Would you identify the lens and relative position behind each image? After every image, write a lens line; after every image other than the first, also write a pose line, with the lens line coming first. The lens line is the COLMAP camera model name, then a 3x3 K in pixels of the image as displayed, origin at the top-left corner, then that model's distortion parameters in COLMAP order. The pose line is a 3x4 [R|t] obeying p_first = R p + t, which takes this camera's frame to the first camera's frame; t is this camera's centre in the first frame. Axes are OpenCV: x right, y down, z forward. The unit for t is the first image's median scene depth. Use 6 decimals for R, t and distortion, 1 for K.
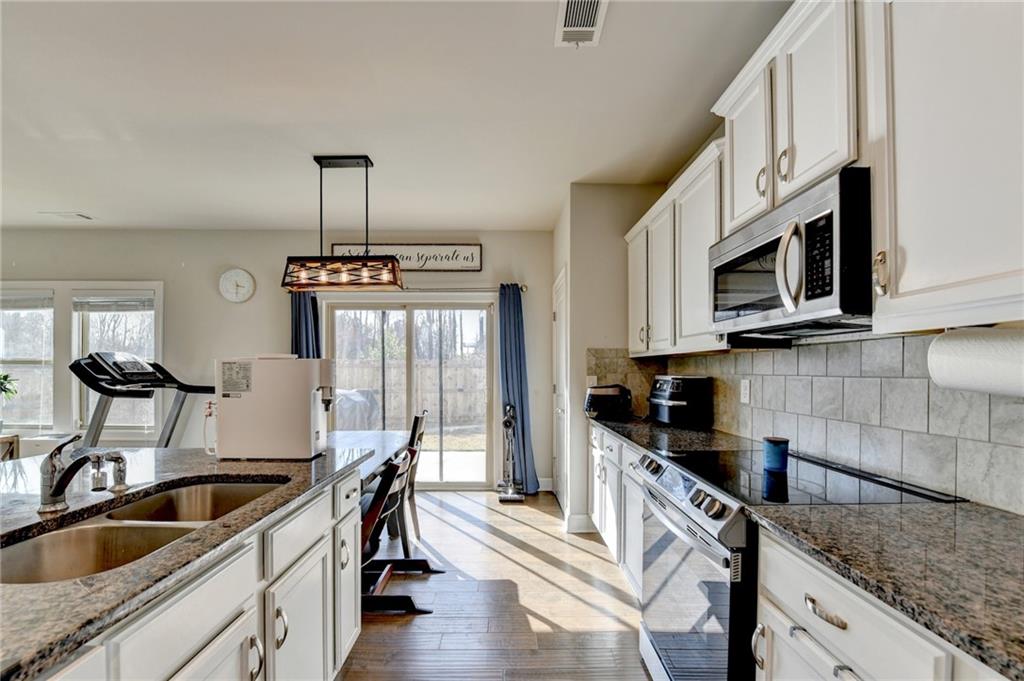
lens RADIAL K [[416.0, 0, 486.0], [0, 416.0, 368.3], [0, 0, 1]] dist [-0.000082, -0.009915]
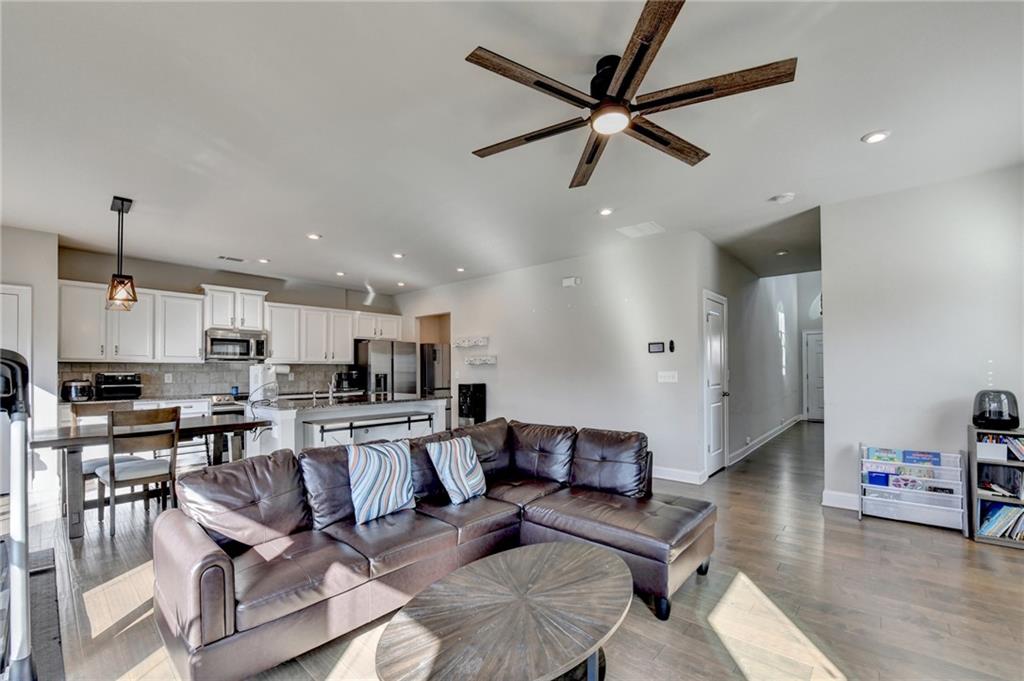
lens RADIAL K [[427.8, 0, 512.8], [0, 427.8, 363.5], [0, 0, 1]] dist [-0.014205, -0.000541]
pose [[-0.740469, 0.010105, 0.672015, -1.724776], [-0.003152, 0.999824, -0.018508, 0.004915], [-0.672083, -0.015822, -0.740306, 0.943685]]
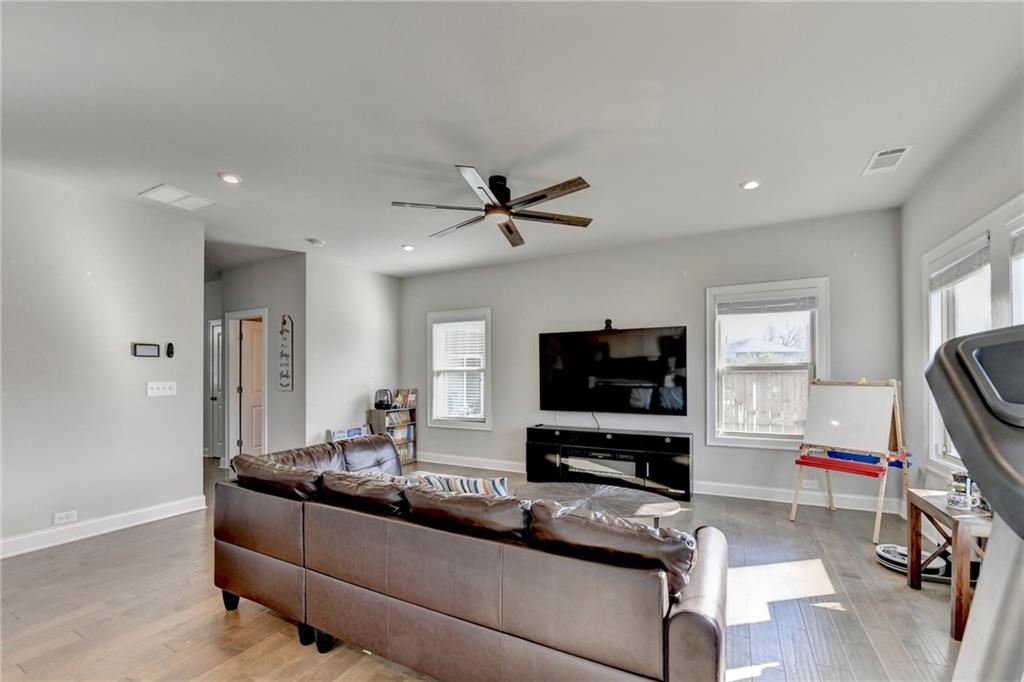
lens RADIAL K [[426.0, 0, 512.5], [0, 426.0, 373.3], [0, 0, 1]] dist [-0.015833, -0.000682]
pose [[-0.457920, -0.006903, -0.888967, -0.649866], [0.008510, 0.999890, -0.012148, 0.002190], [0.888953, -0.013128, -0.457810, 0.854496]]
